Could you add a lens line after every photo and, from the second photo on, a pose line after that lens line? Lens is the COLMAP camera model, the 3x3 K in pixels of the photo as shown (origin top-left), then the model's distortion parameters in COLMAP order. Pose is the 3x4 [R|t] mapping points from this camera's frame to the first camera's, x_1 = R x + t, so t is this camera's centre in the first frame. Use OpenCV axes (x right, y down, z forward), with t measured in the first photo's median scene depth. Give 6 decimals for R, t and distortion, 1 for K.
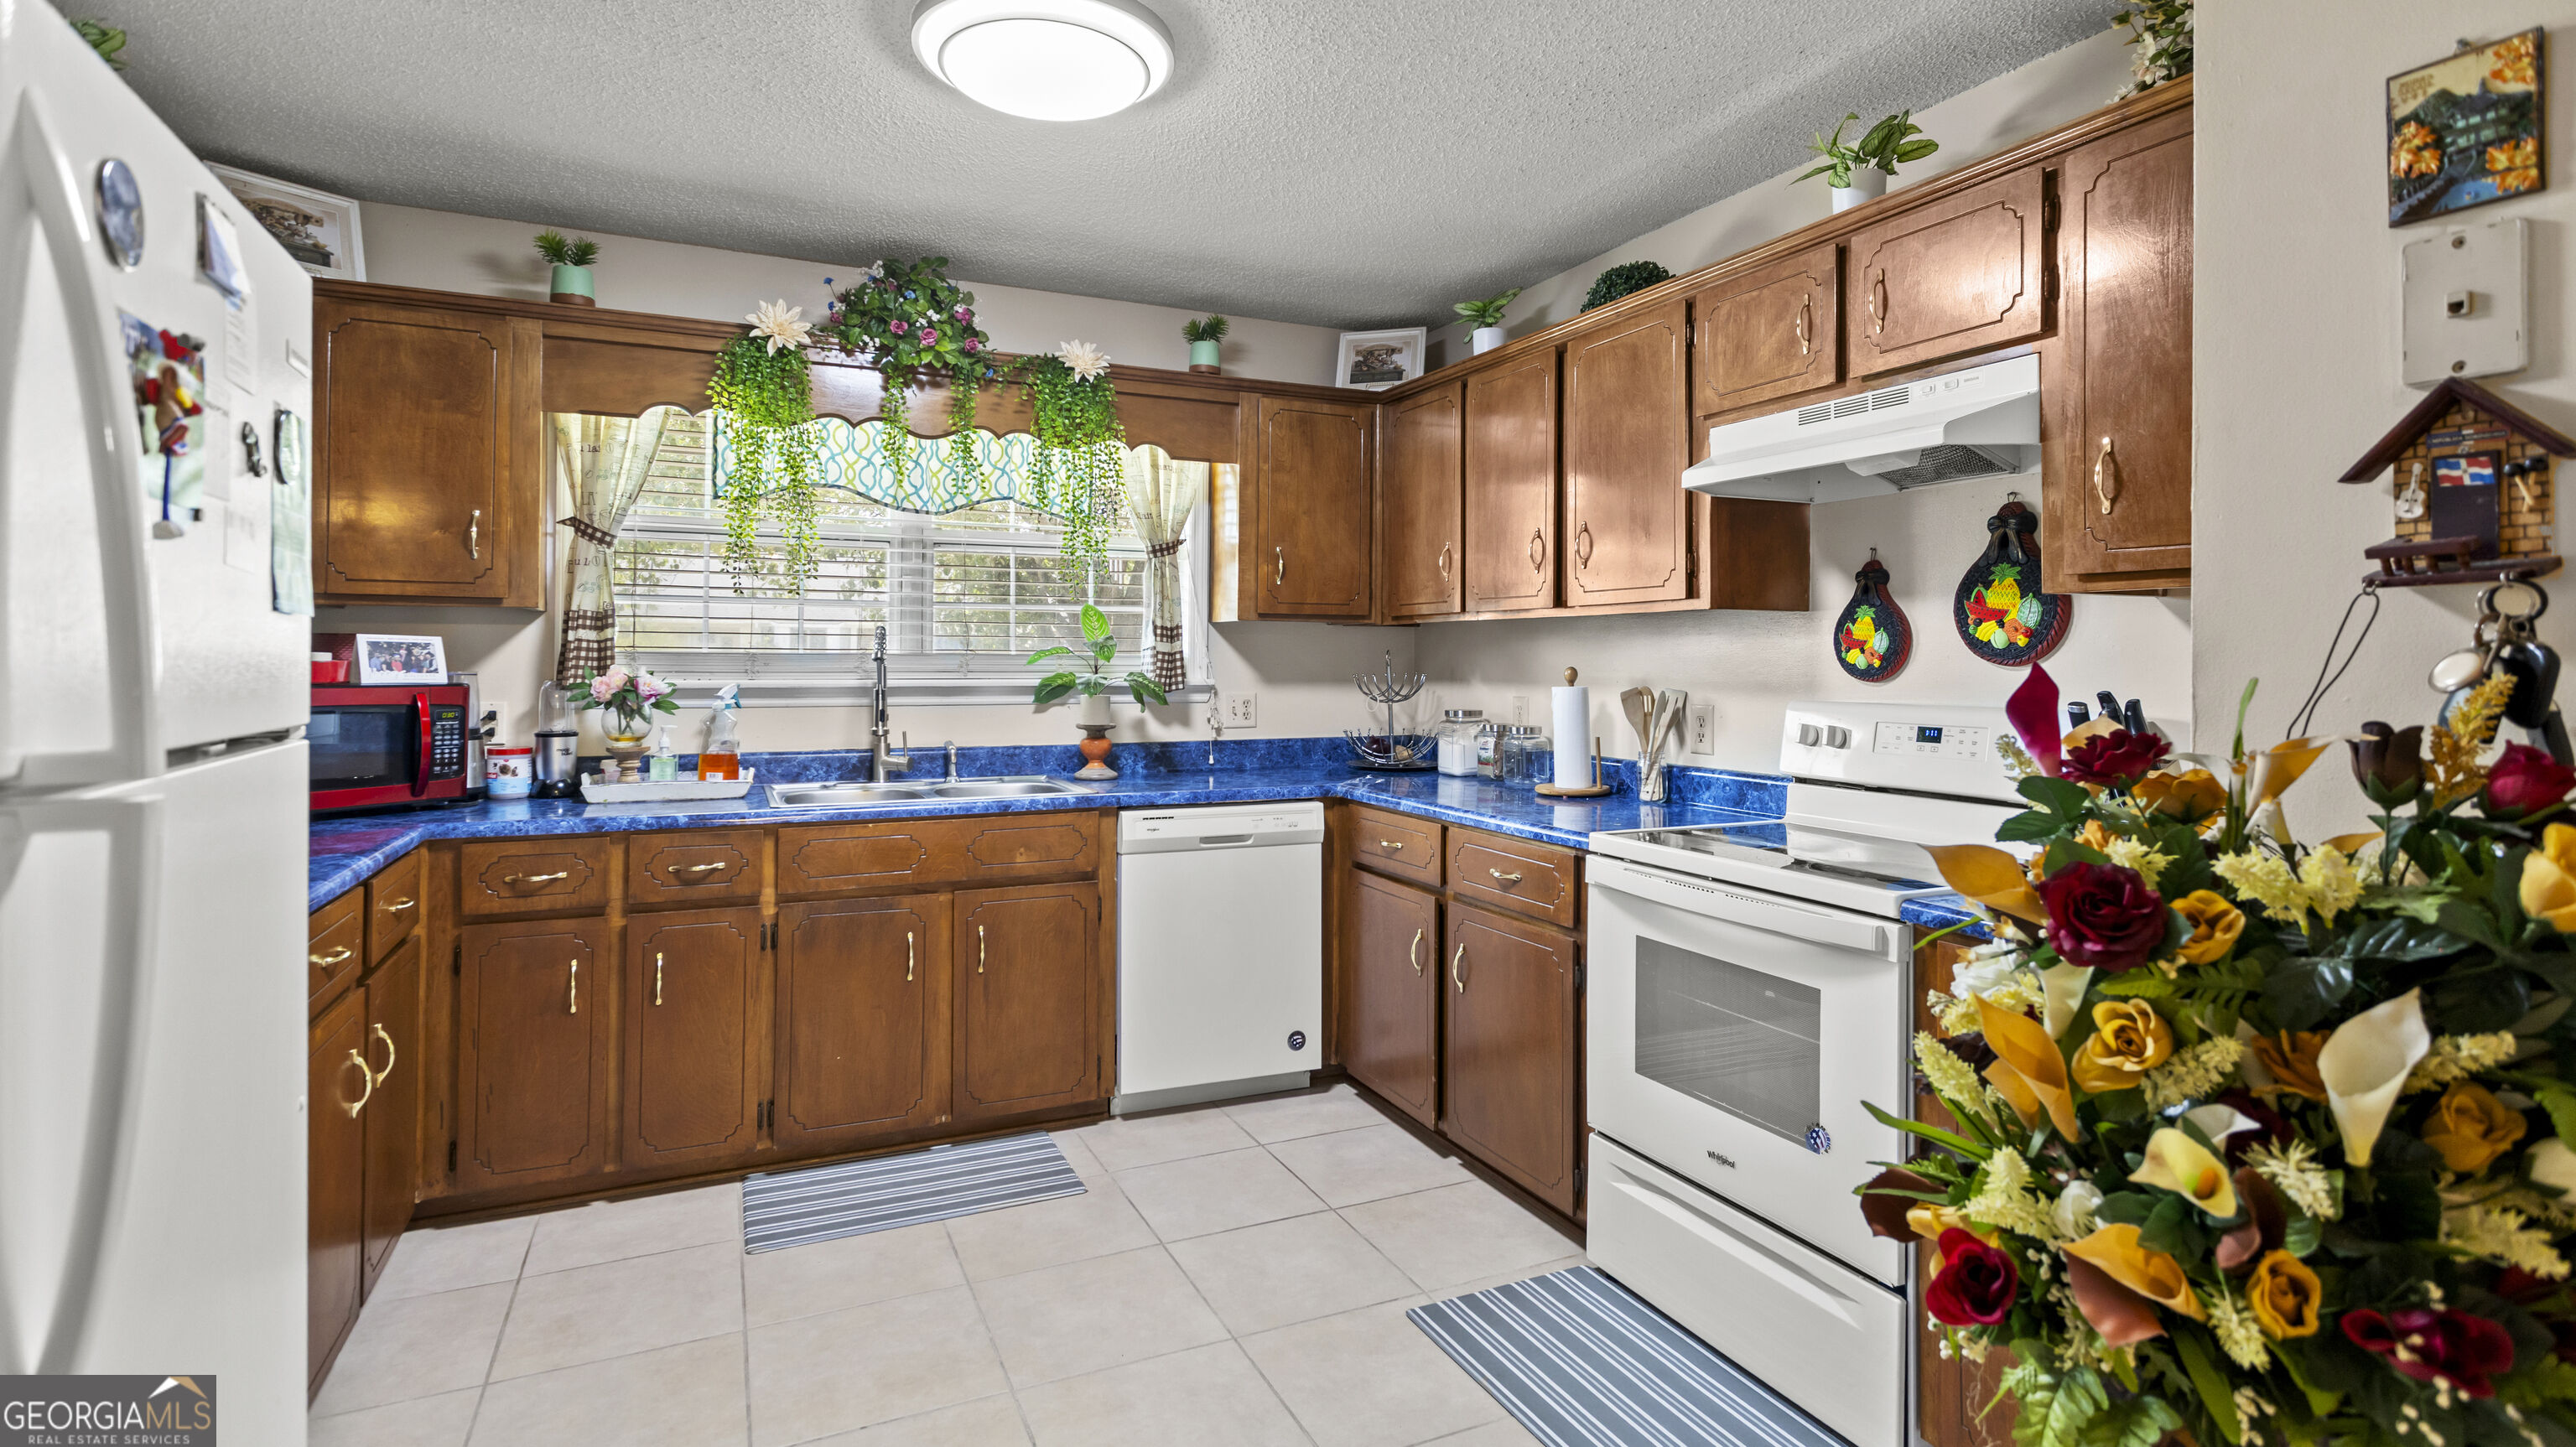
lens RADIAL K [[1242.8, 0, 1297.6], [0, 1242.8, 650.3], [0, 0, 1]] dist [-0.002141, 0.000803]
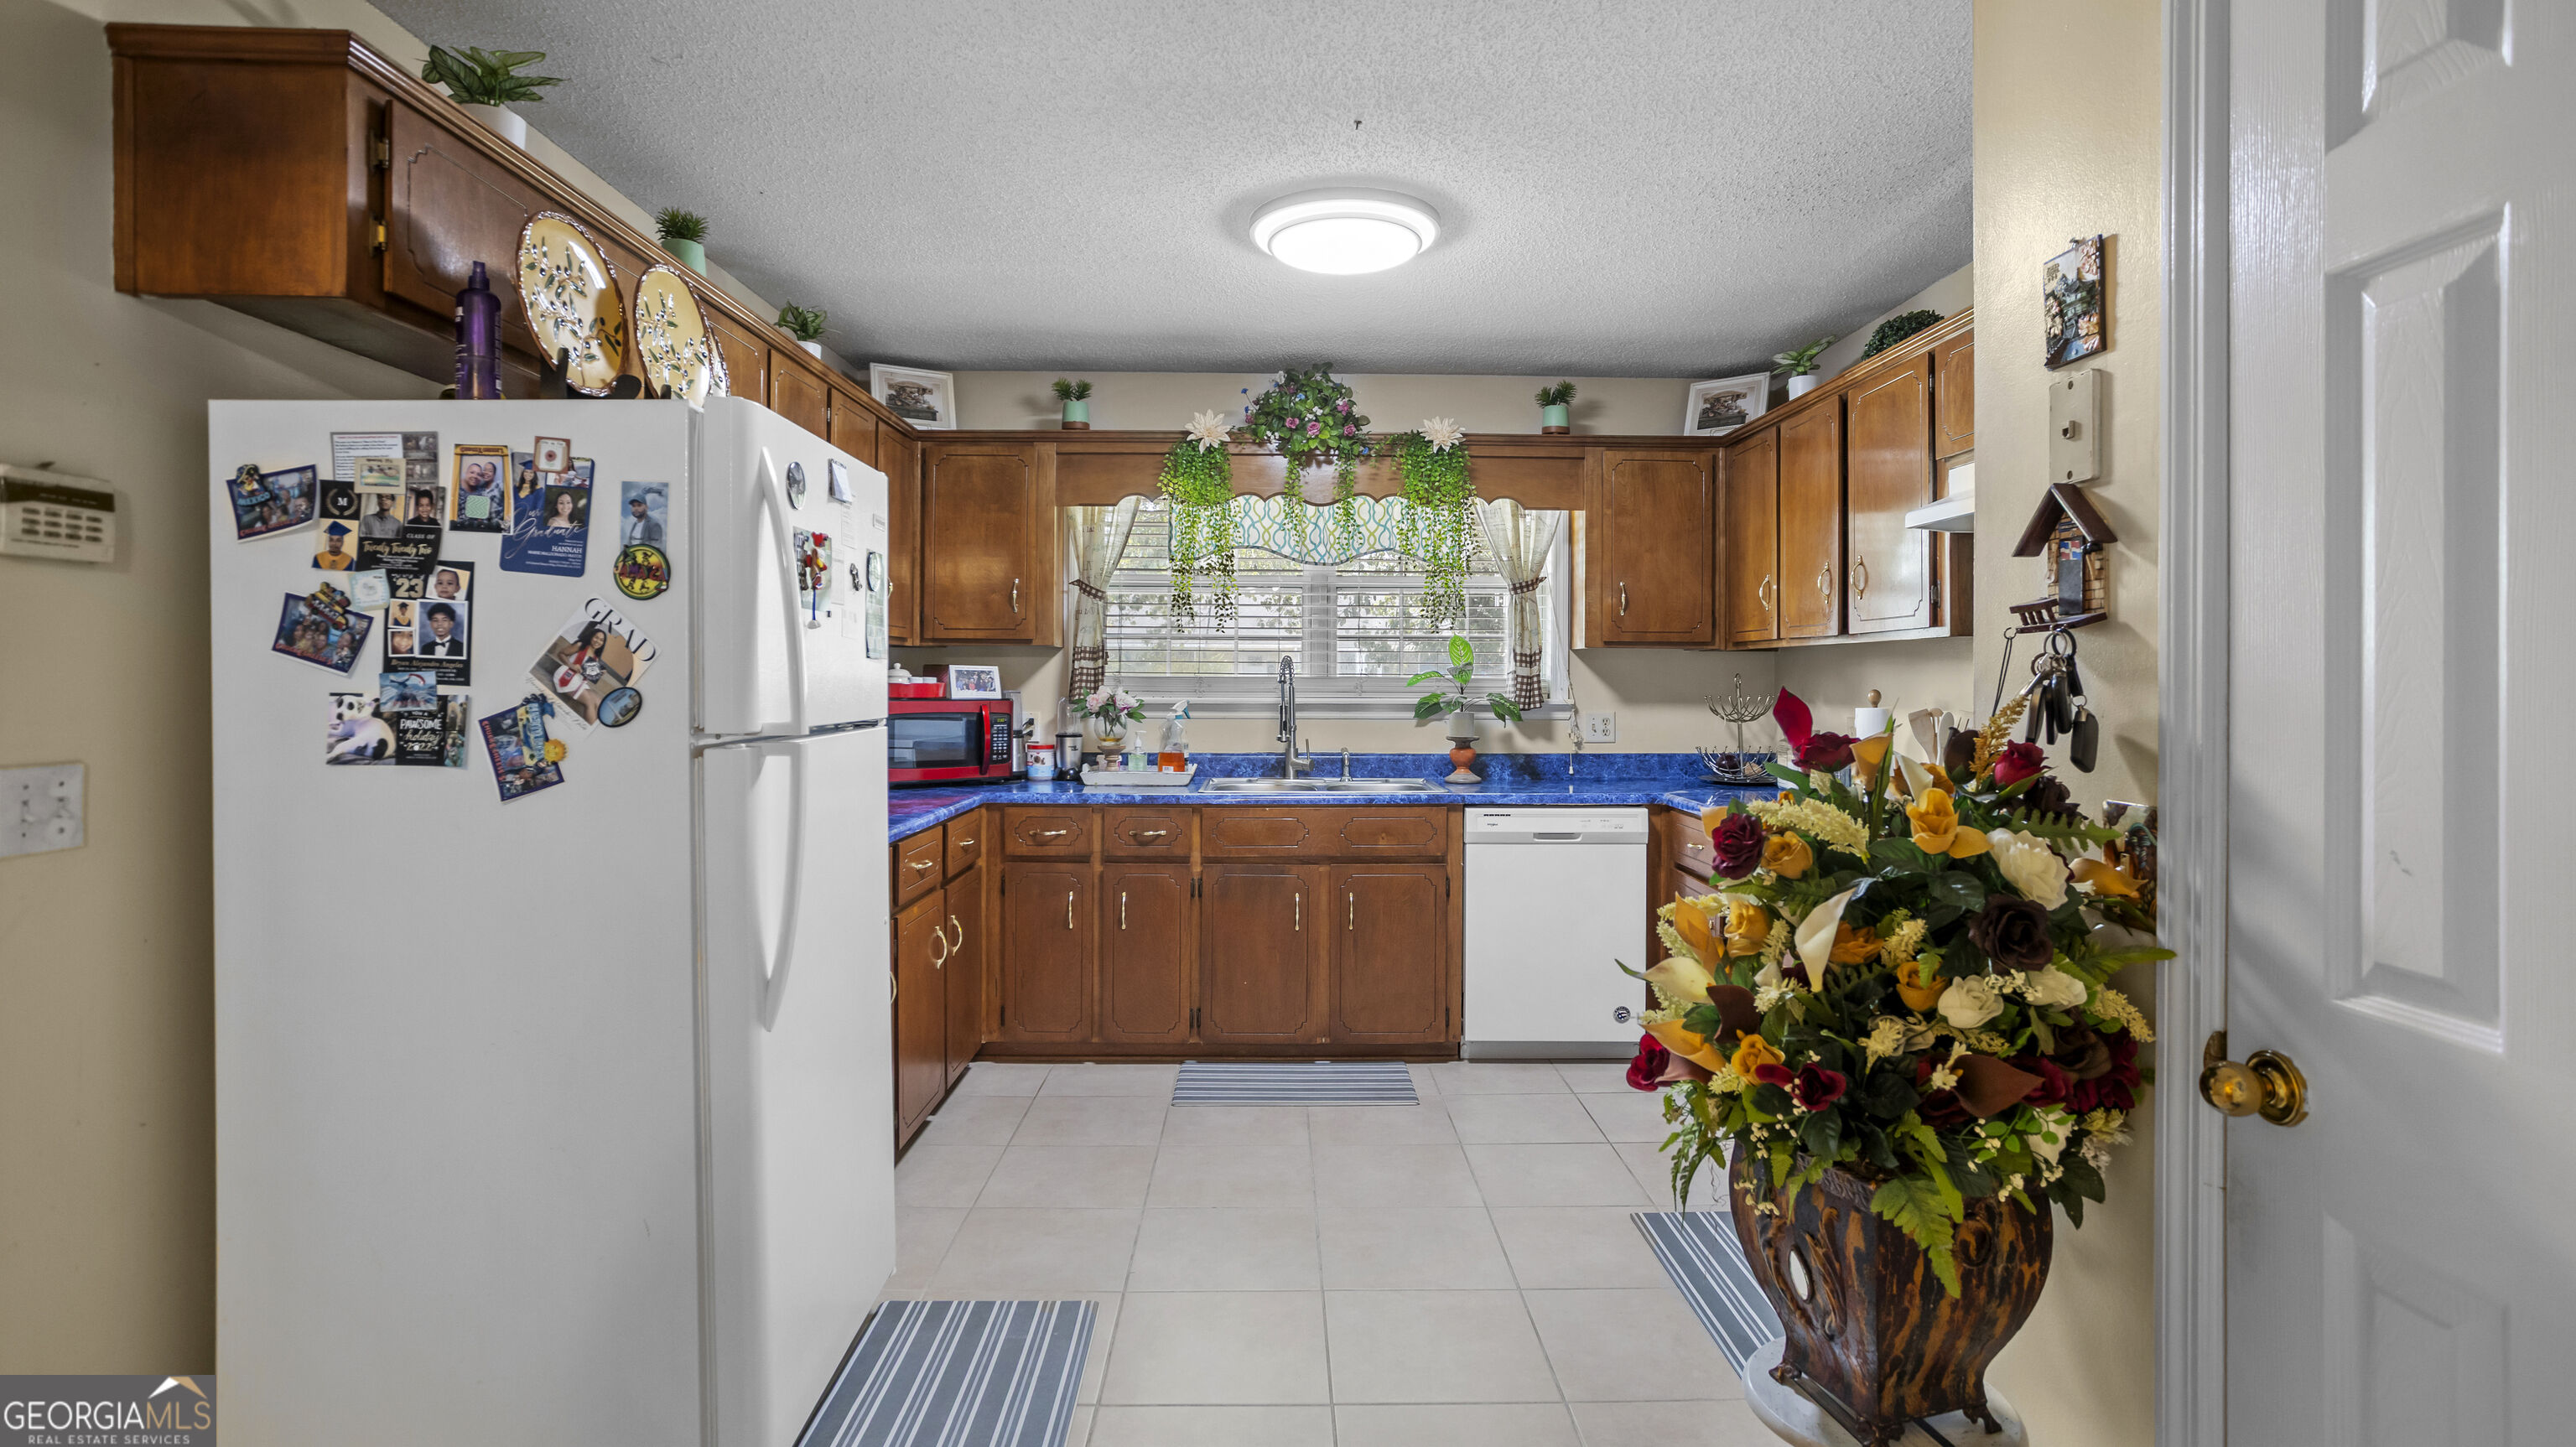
lens RADIAL K [[1237.9, 0, 1285.3], [0, 1237.9, 688.3], [0, 0, 1]] dist [-0.069882, 0.000377]
pose [[0.912388, 0.002324, -0.409320, 0.193156], [0.003084, 0.999916, 0.012551, -0.002227], [0.409315, -0.012714, 0.912304, -0.166710]]
